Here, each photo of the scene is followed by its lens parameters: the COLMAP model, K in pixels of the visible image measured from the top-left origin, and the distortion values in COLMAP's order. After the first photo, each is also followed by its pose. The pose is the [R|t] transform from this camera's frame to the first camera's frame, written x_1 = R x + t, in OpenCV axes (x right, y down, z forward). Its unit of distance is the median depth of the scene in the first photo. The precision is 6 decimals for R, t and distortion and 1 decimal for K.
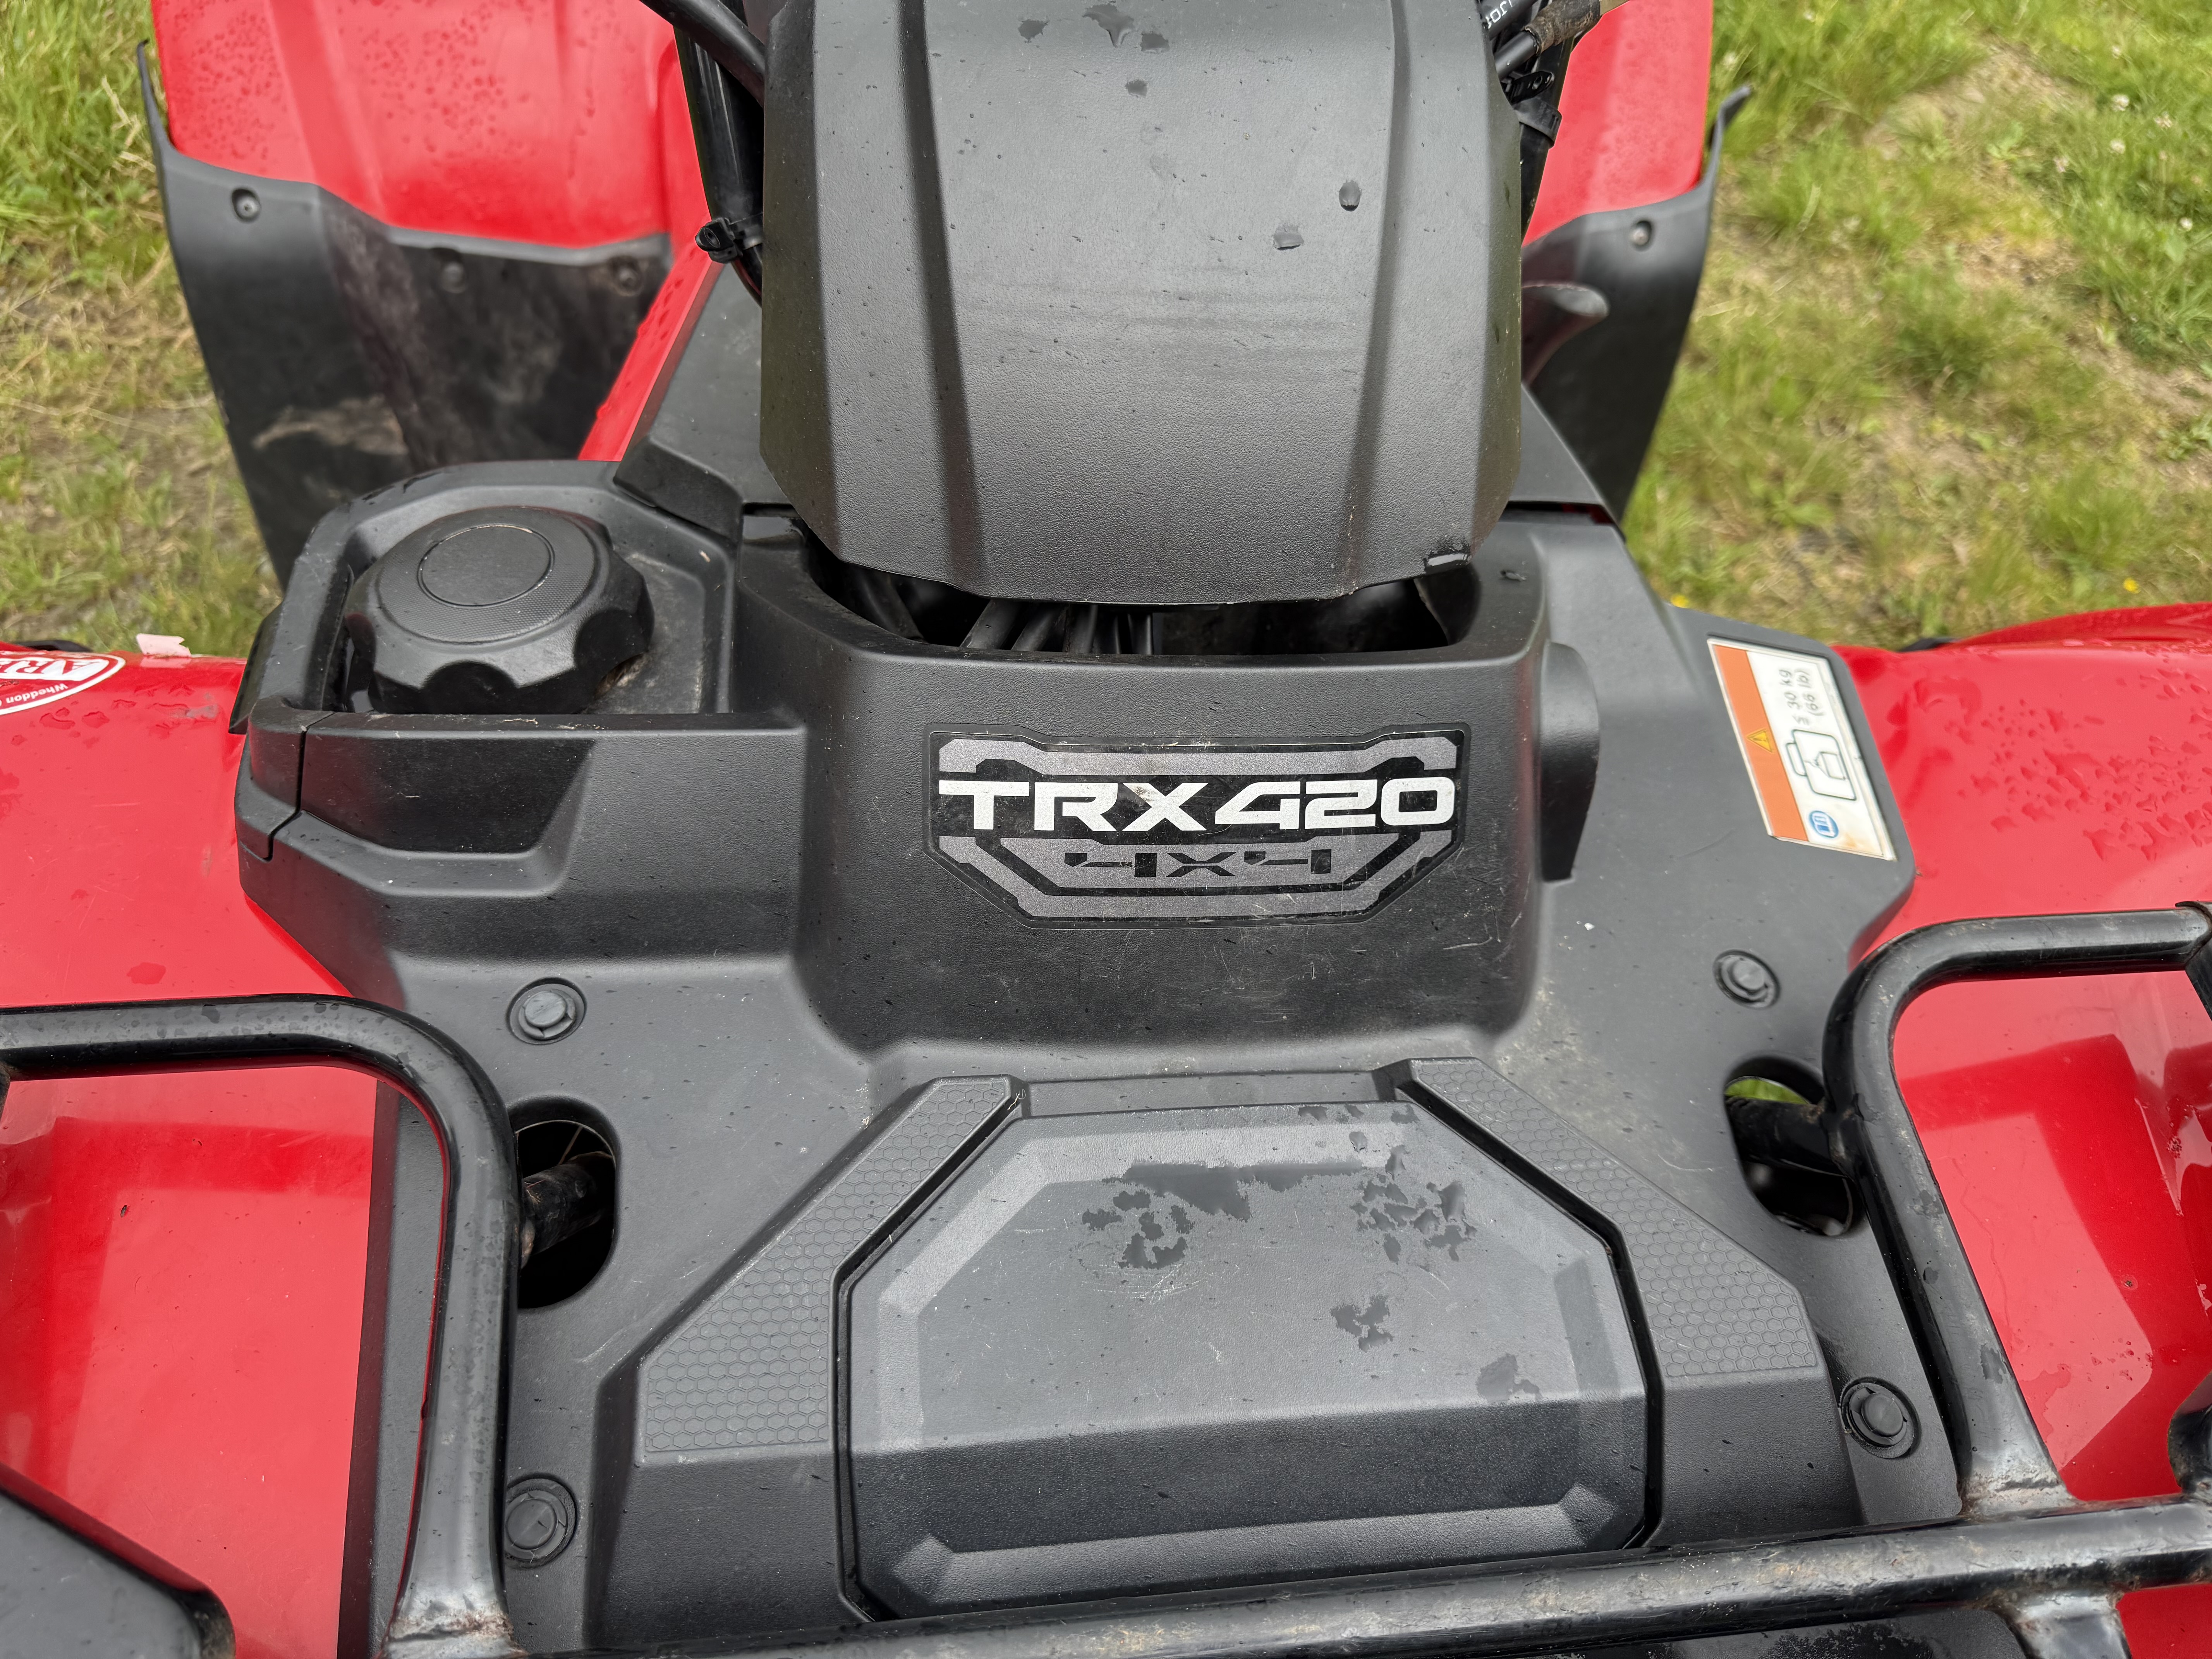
lens RADIAL K [[1647.0, 0, 1077.9], [0, 1647.0, 866.7], [0, 0, 1]] dist [-0.025608, 0.012253]
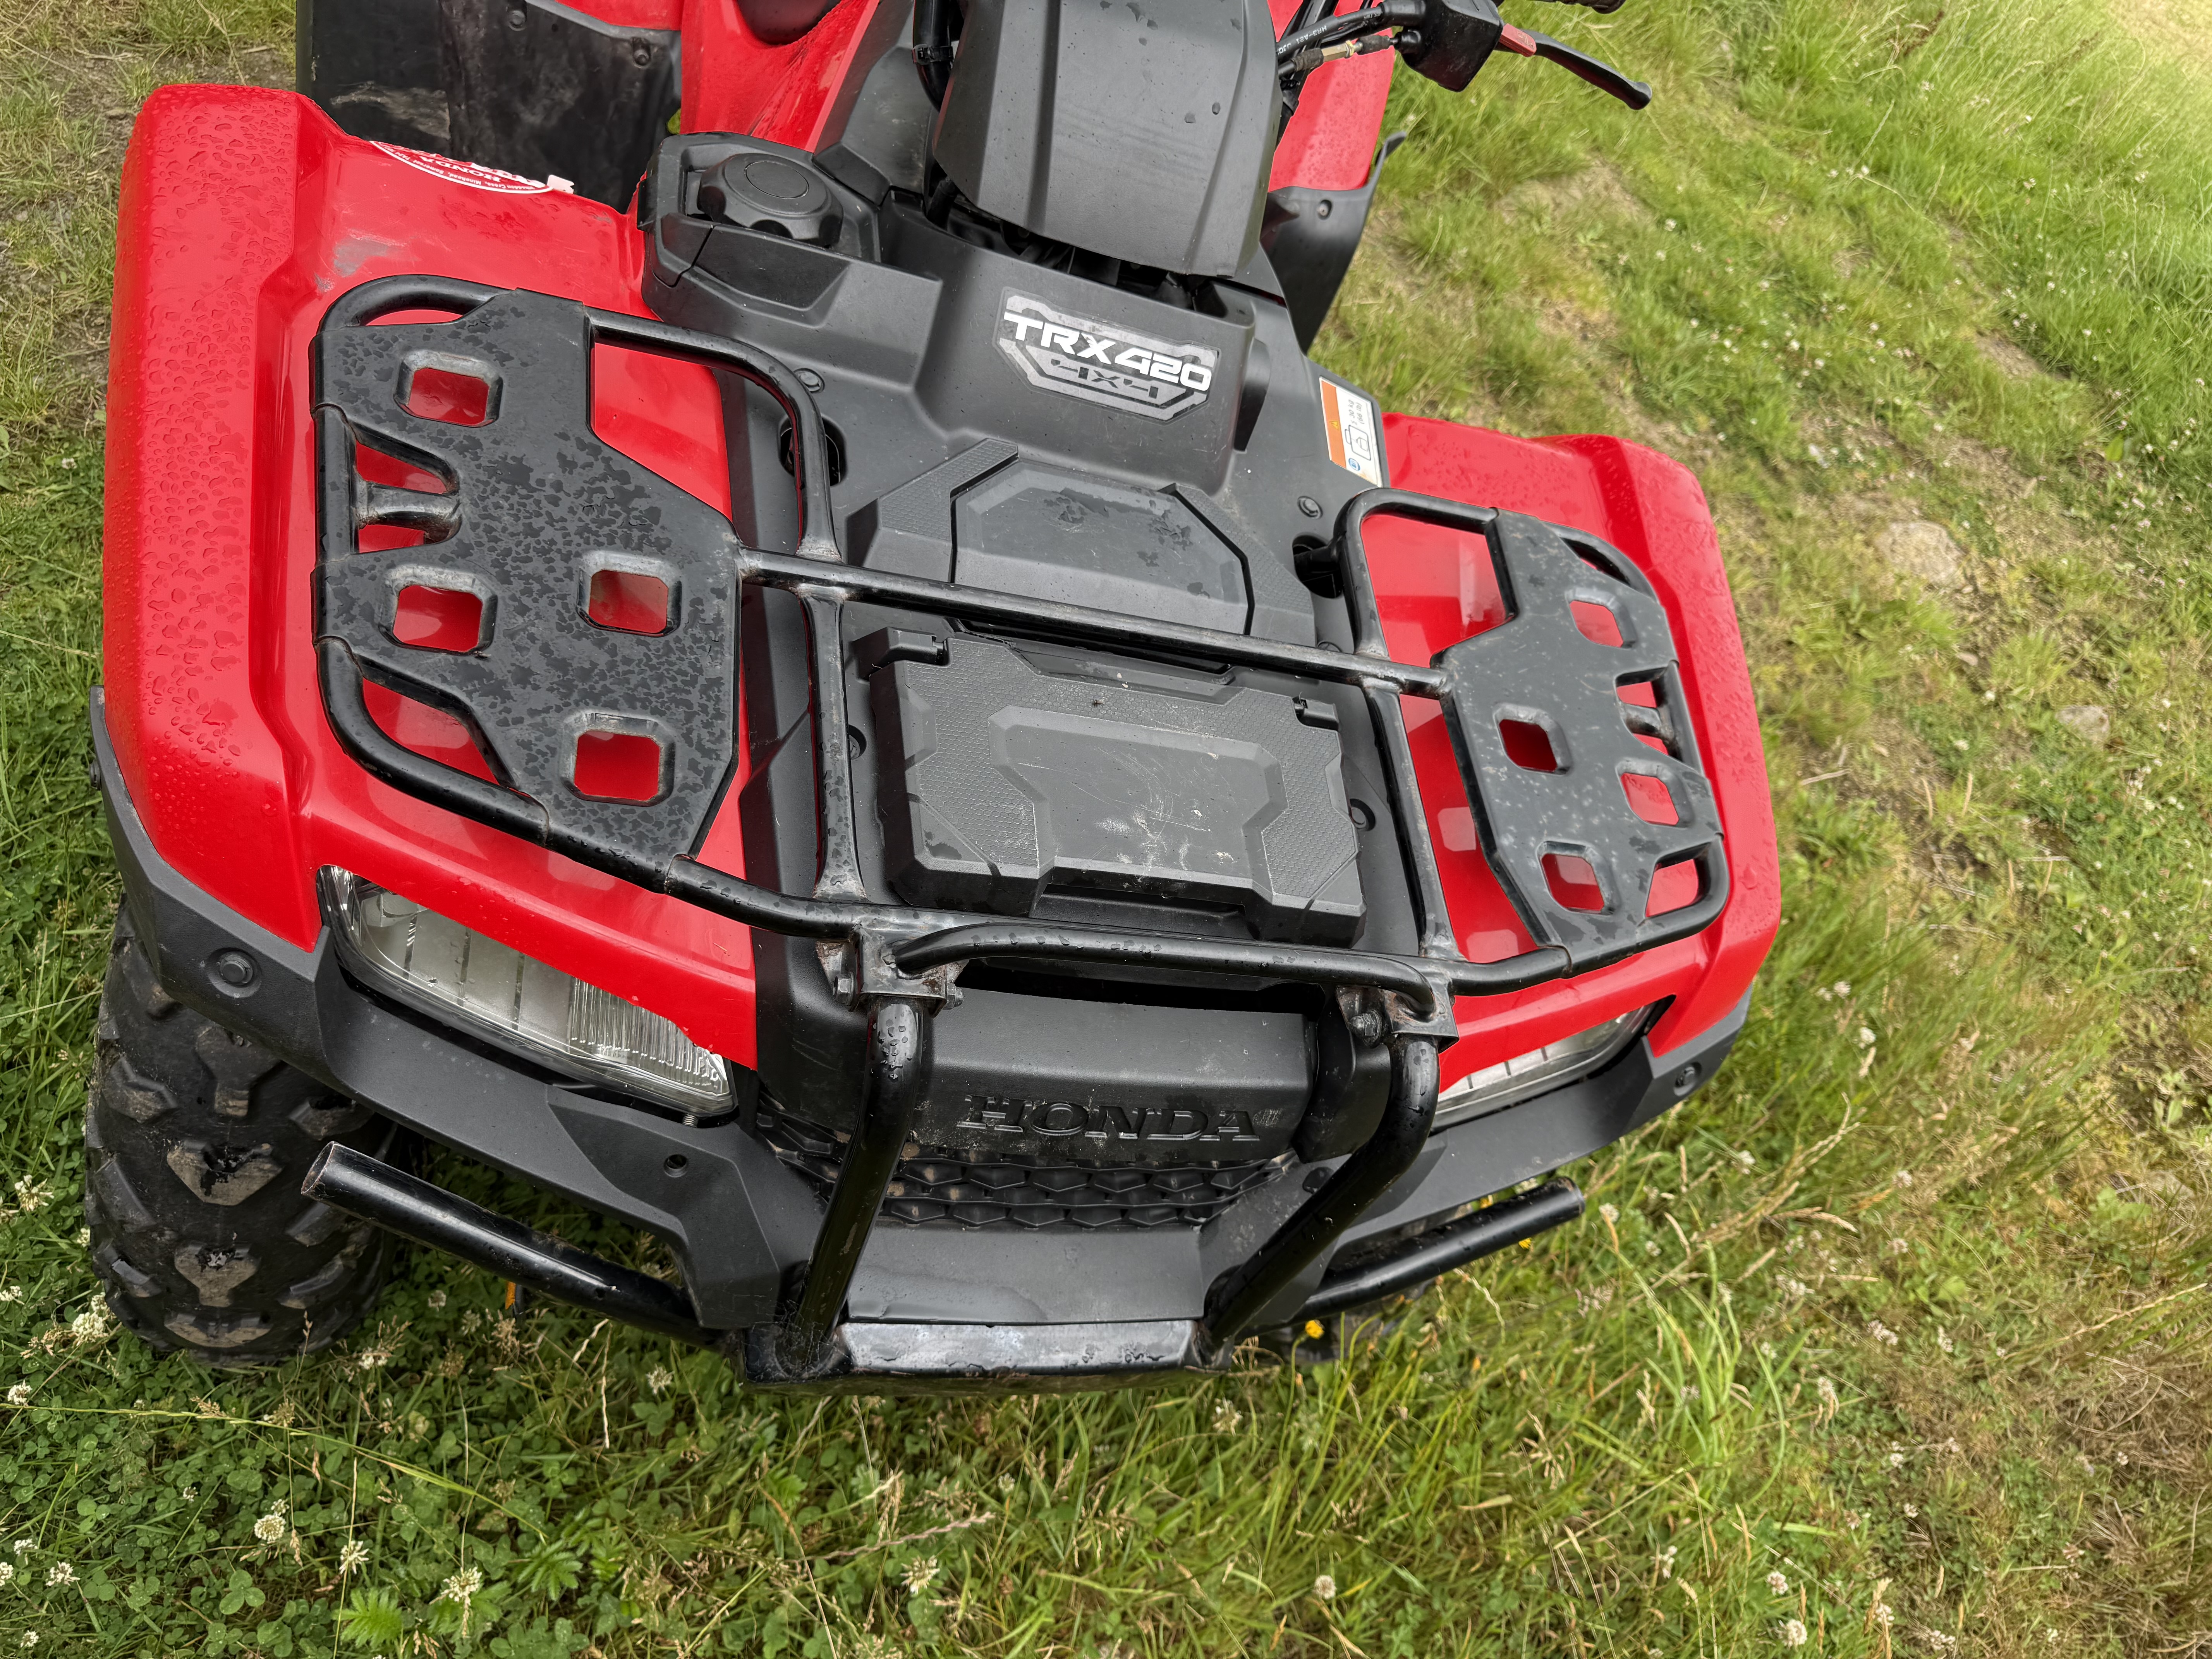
lens RADIAL K [[1571.2, 0, 1113.4], [0, 1571.2, 821.8], [0, 0, 1]] dist [-0.001461, -0.003498]
pose [[0.955622, 0.151100, 0.252894, -0.288285], [-0.157558, 0.987495, 0.005358, 0.455530], [-0.248922, -0.044966, 0.967479, -0.890133]]
